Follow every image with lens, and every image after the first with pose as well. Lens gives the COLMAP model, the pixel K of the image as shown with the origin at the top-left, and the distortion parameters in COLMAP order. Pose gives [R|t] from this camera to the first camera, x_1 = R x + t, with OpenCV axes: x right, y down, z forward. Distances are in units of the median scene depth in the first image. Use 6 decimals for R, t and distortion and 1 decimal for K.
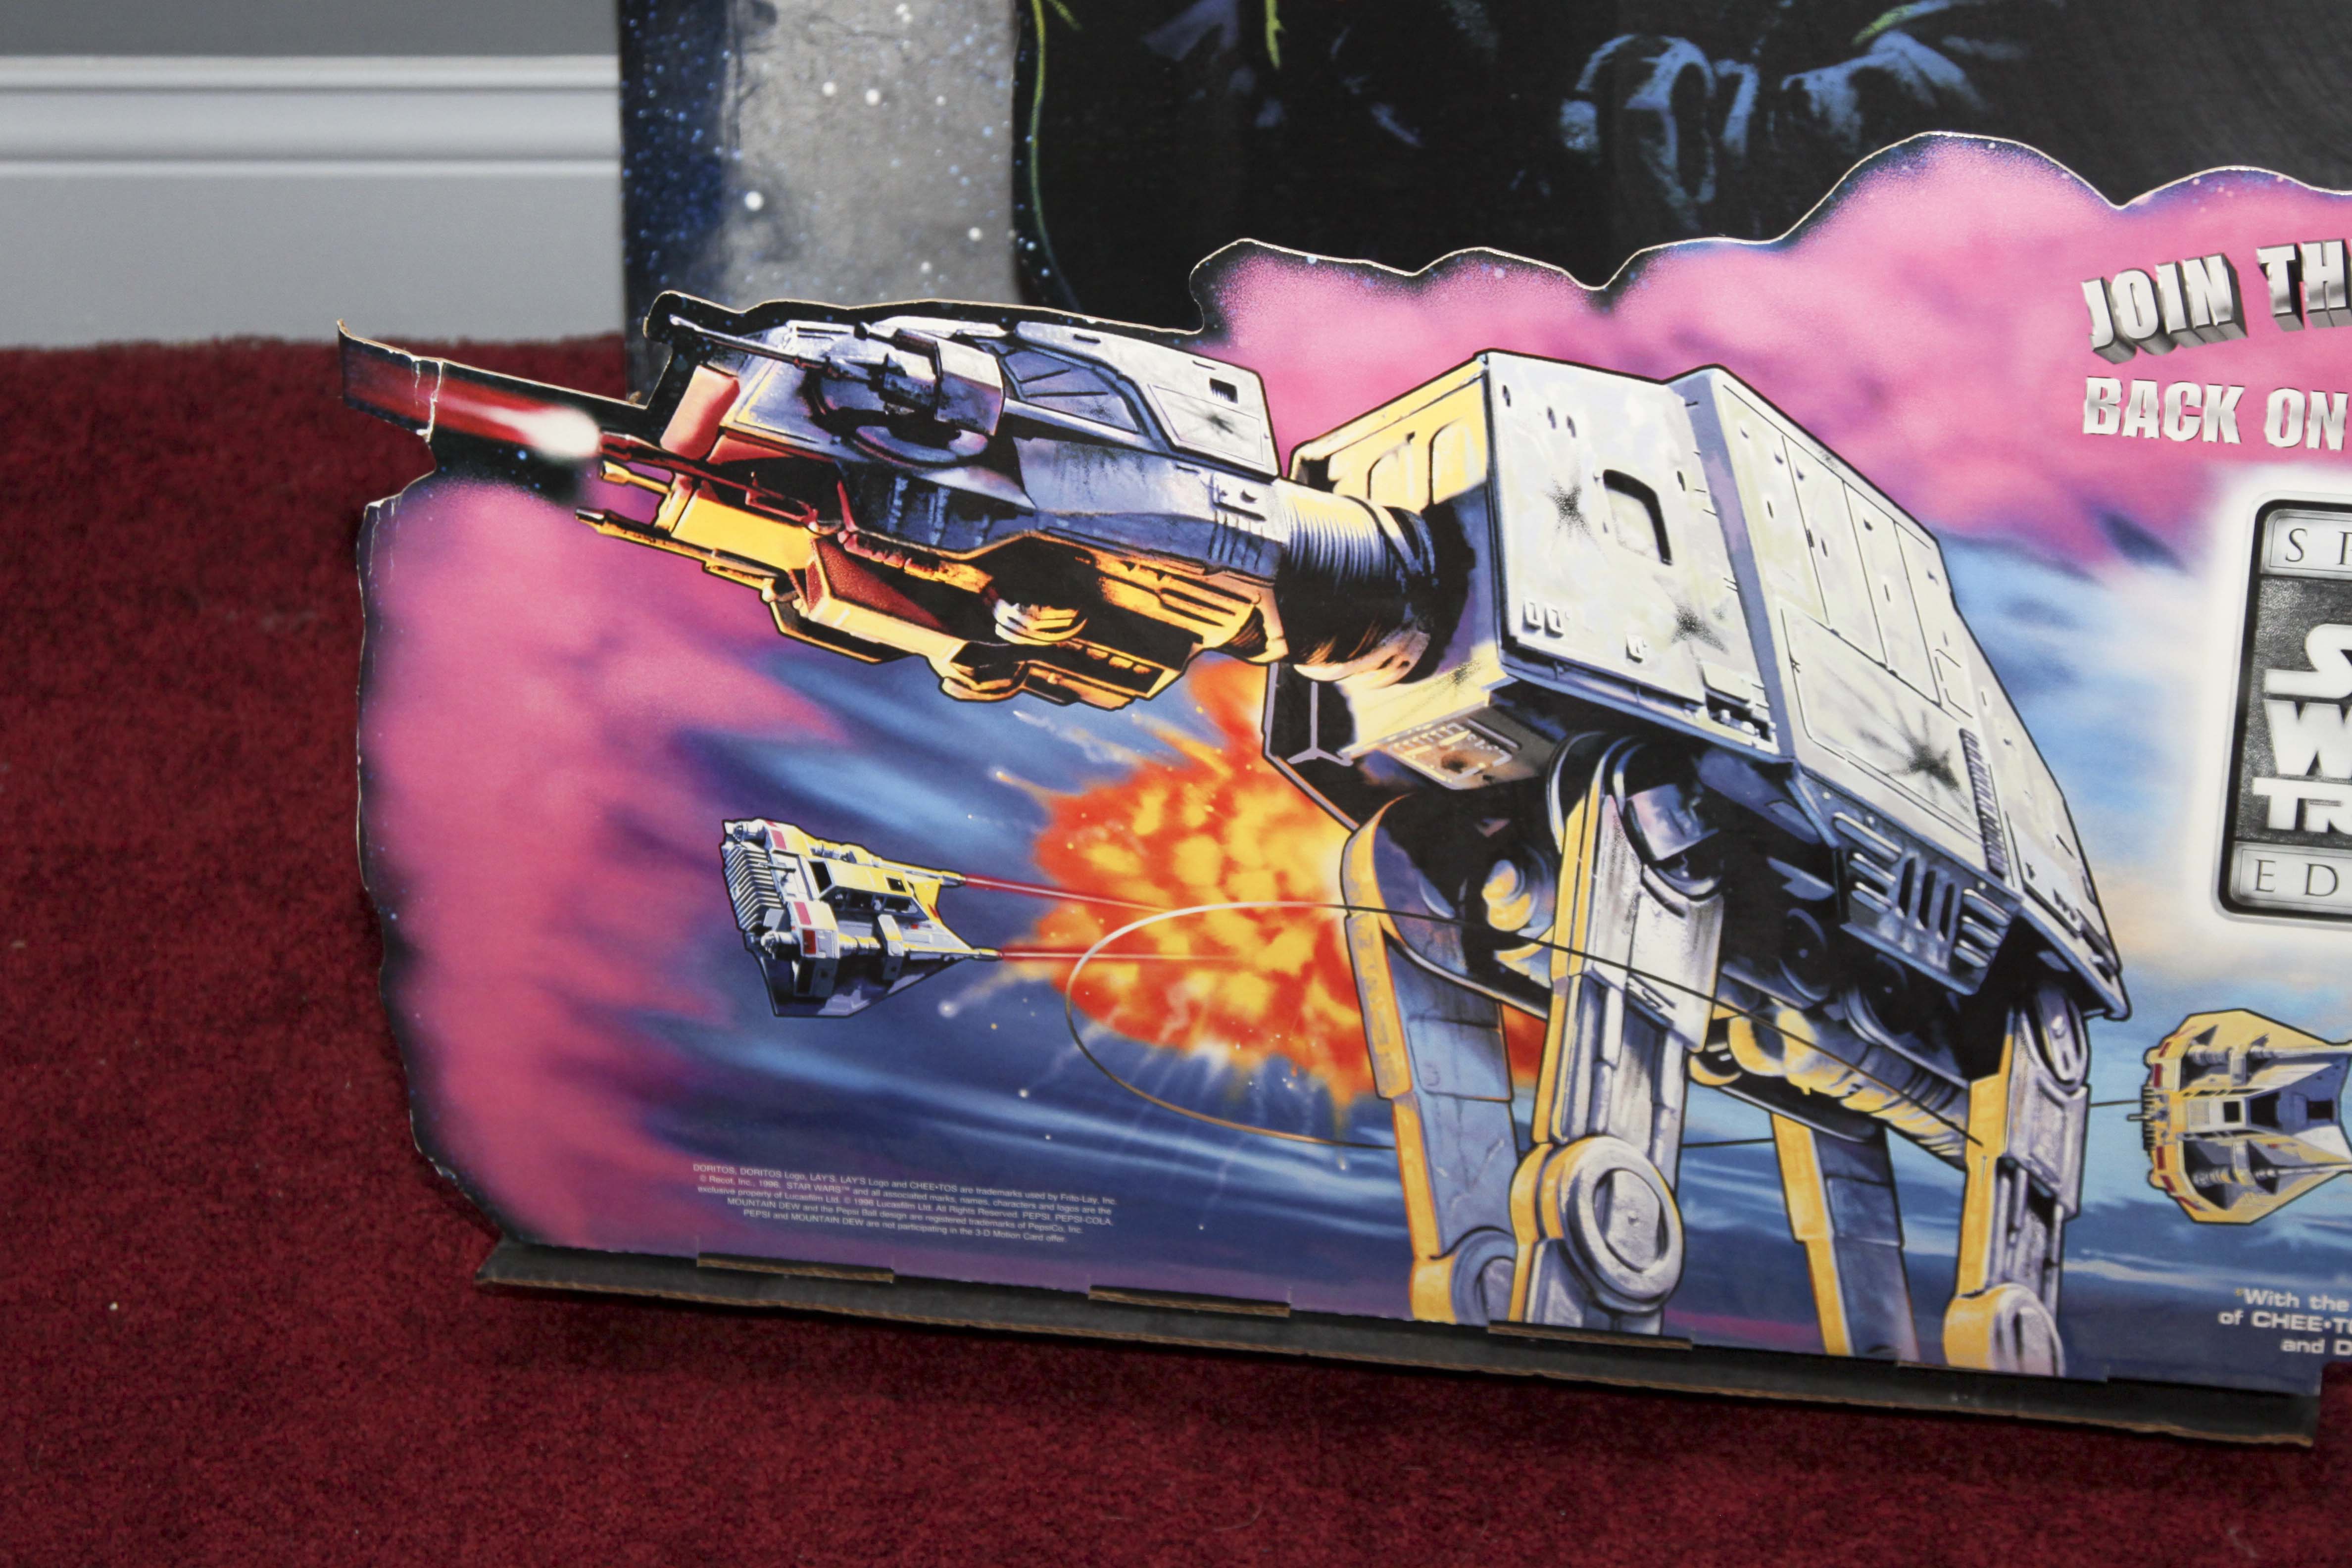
lens RADIAL K [[5538.6, 0, 1213.7], [0, 5538.6, 782.2], [0, 0, 1]] dist [0.157895, 0.049492]
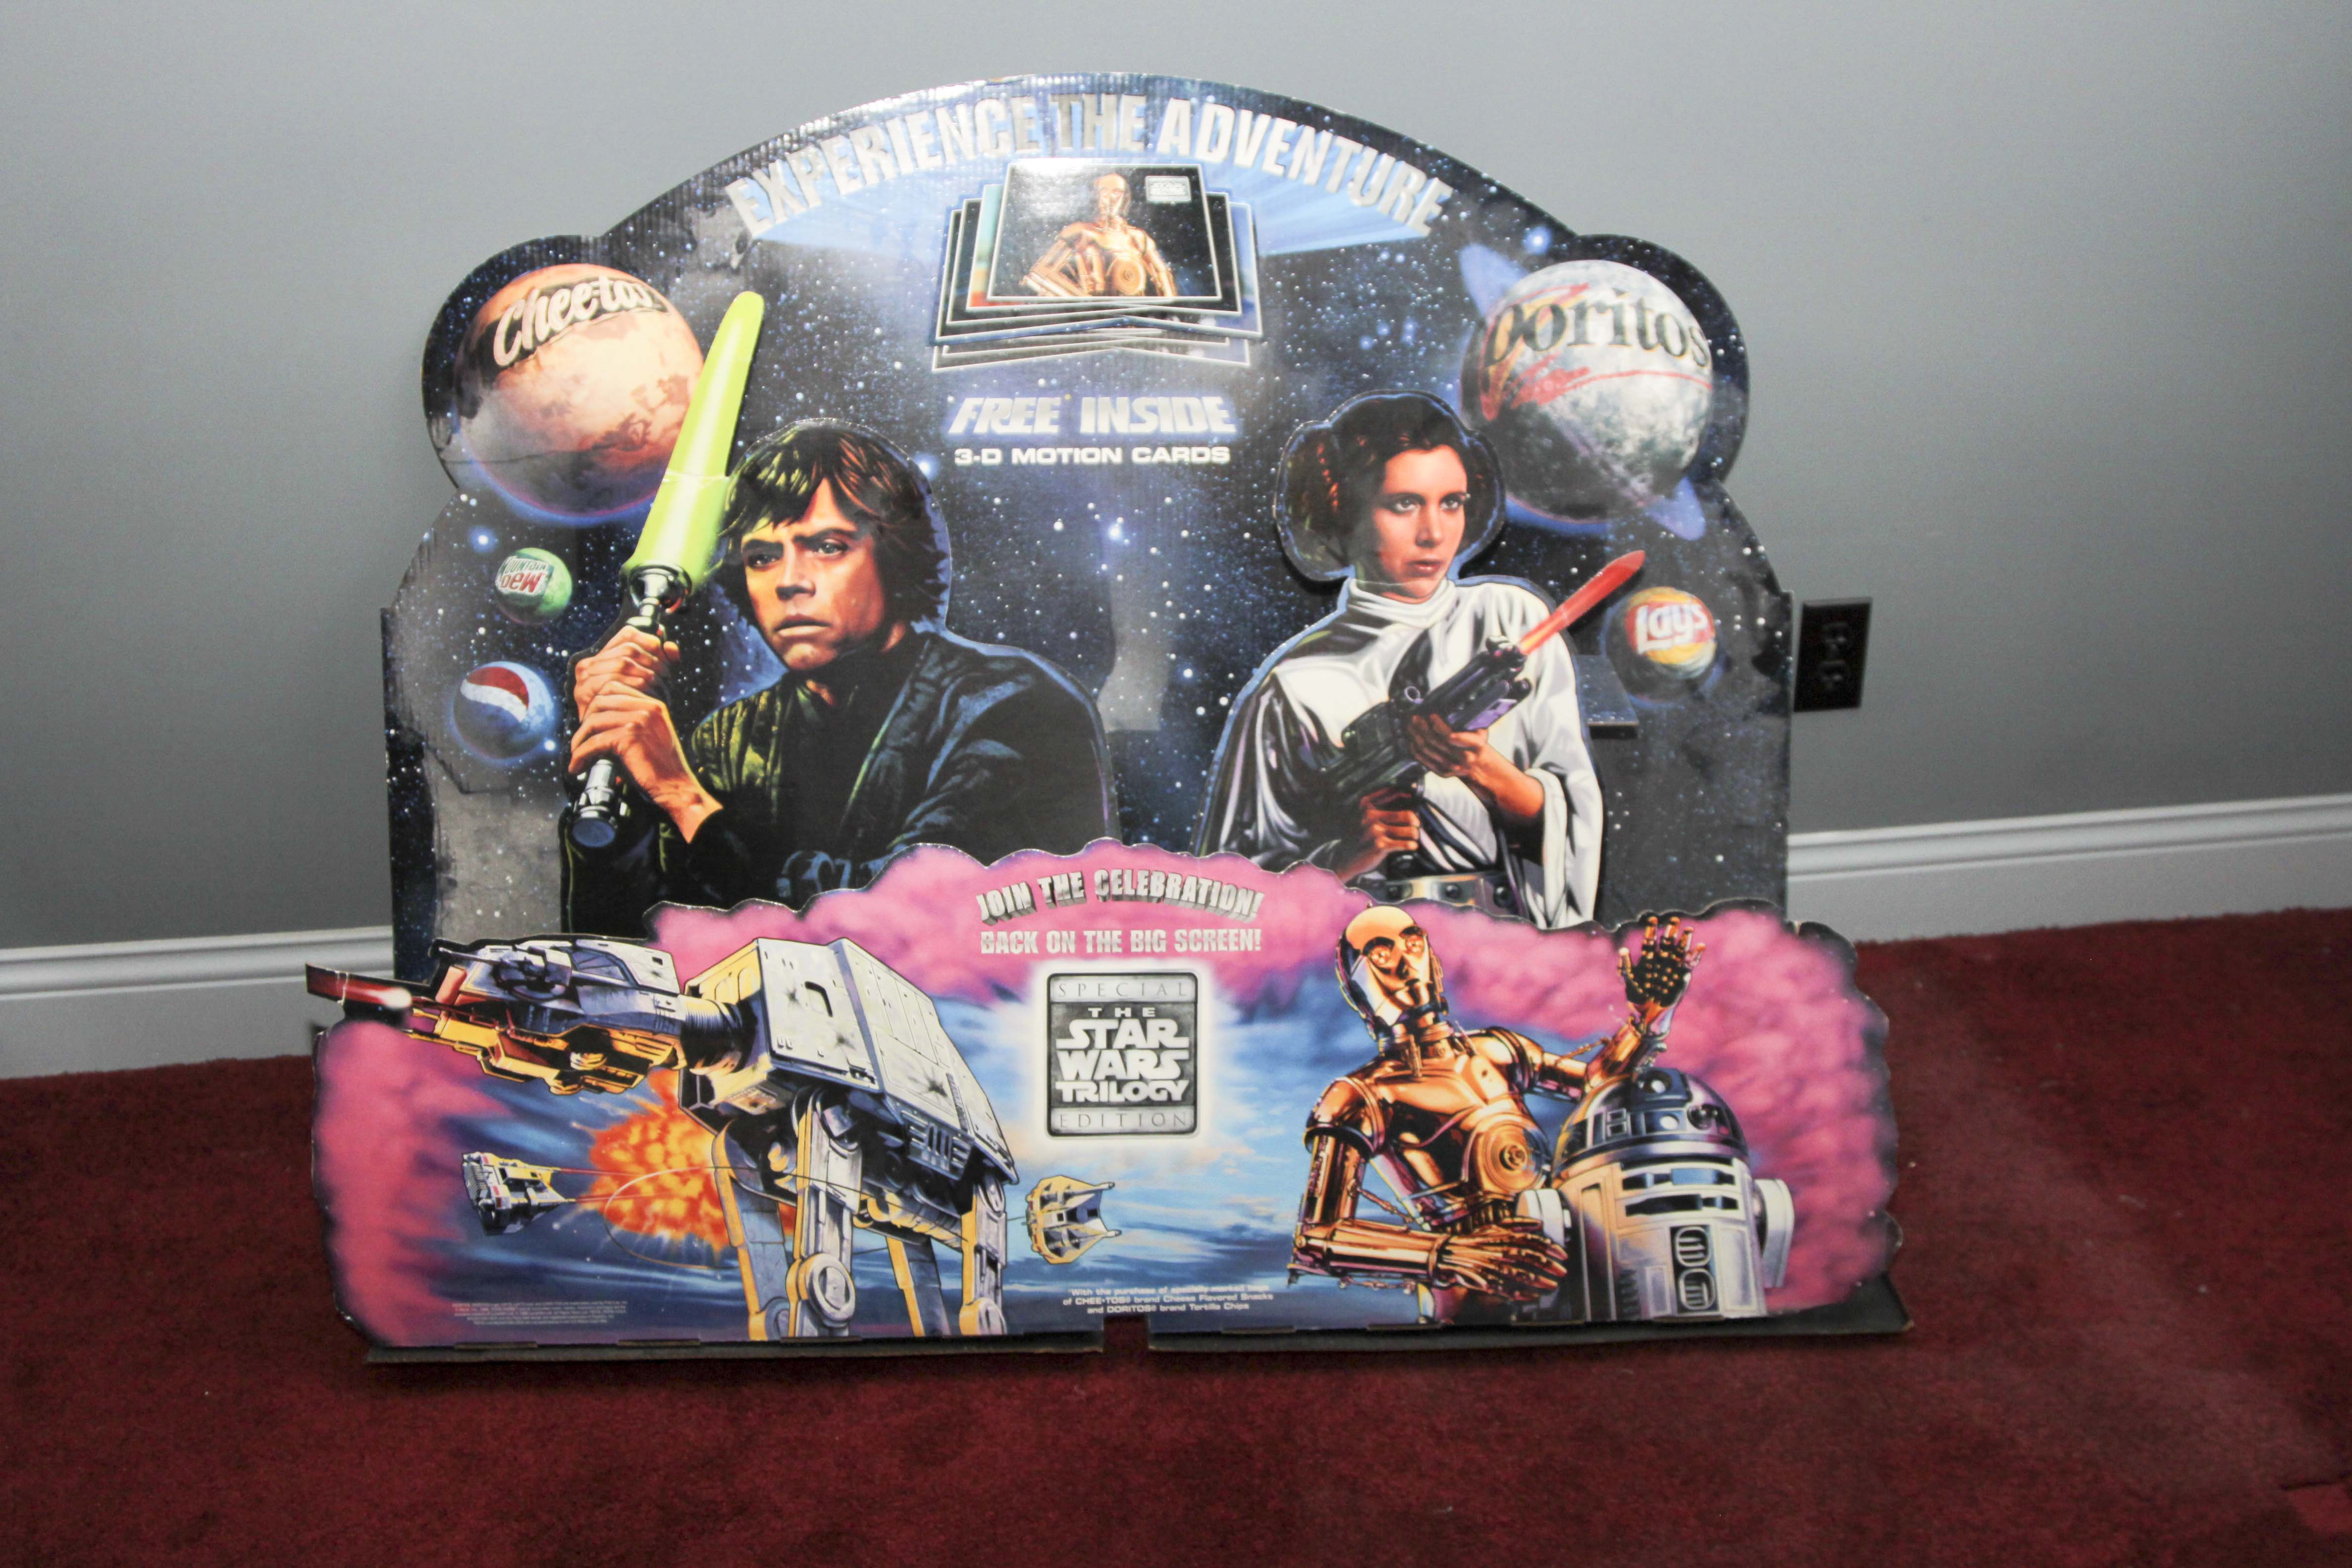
lens RADIAL K [[2868.1, 0, 1206.3], [0, 2868.1, 783.5], [0, 0, 1]] dist [-0.092418, 0.045519]
pose [[0.972292, -0.040890, 0.230164, -0.051897], [0.103552, 0.958051, -0.267236, 0.229992], [-0.209582, 0.283665, 0.935740, -0.331069]]
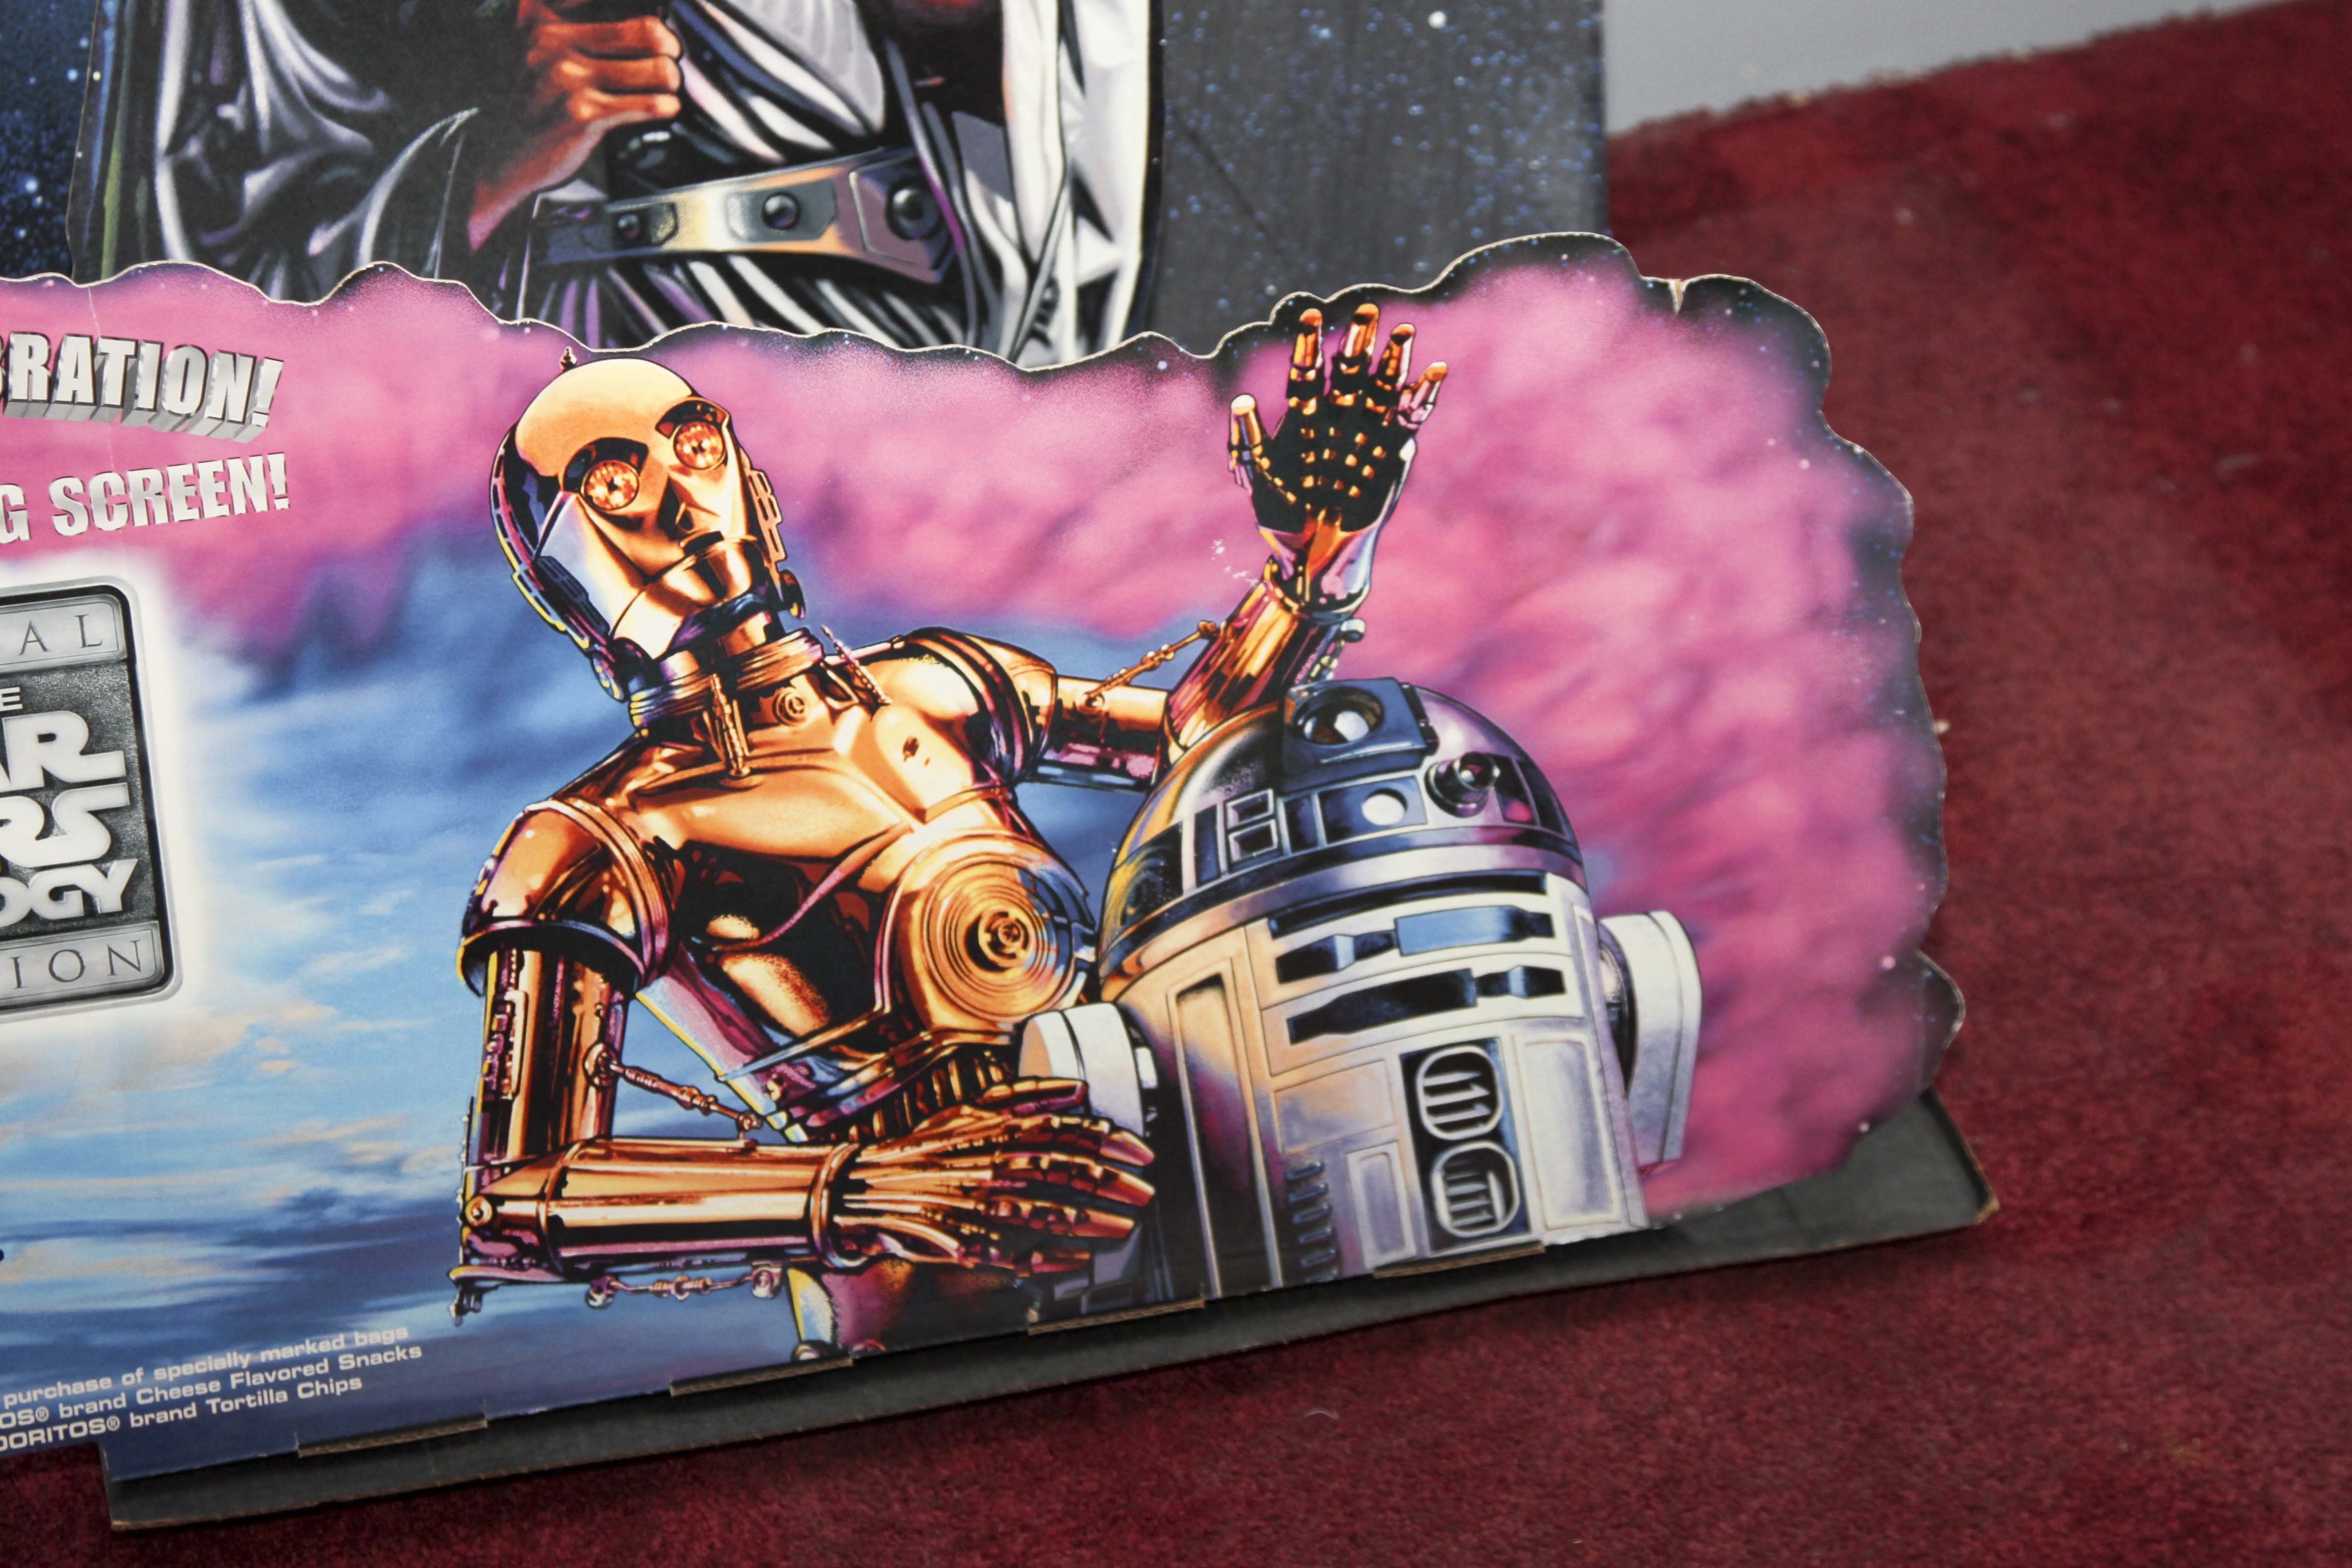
lens RADIAL K [[5538.6, 0, 1213.7], [0, 5538.6, 782.2], [0, 0, 1]] dist [0.157895, 0.049492]
pose [[0.913782, -0.202292, 0.352251, 0.072695], [0.211801, 0.977242, 0.011776, 0.019544], [-0.346617, 0.063847, 0.935831, -0.025057]]
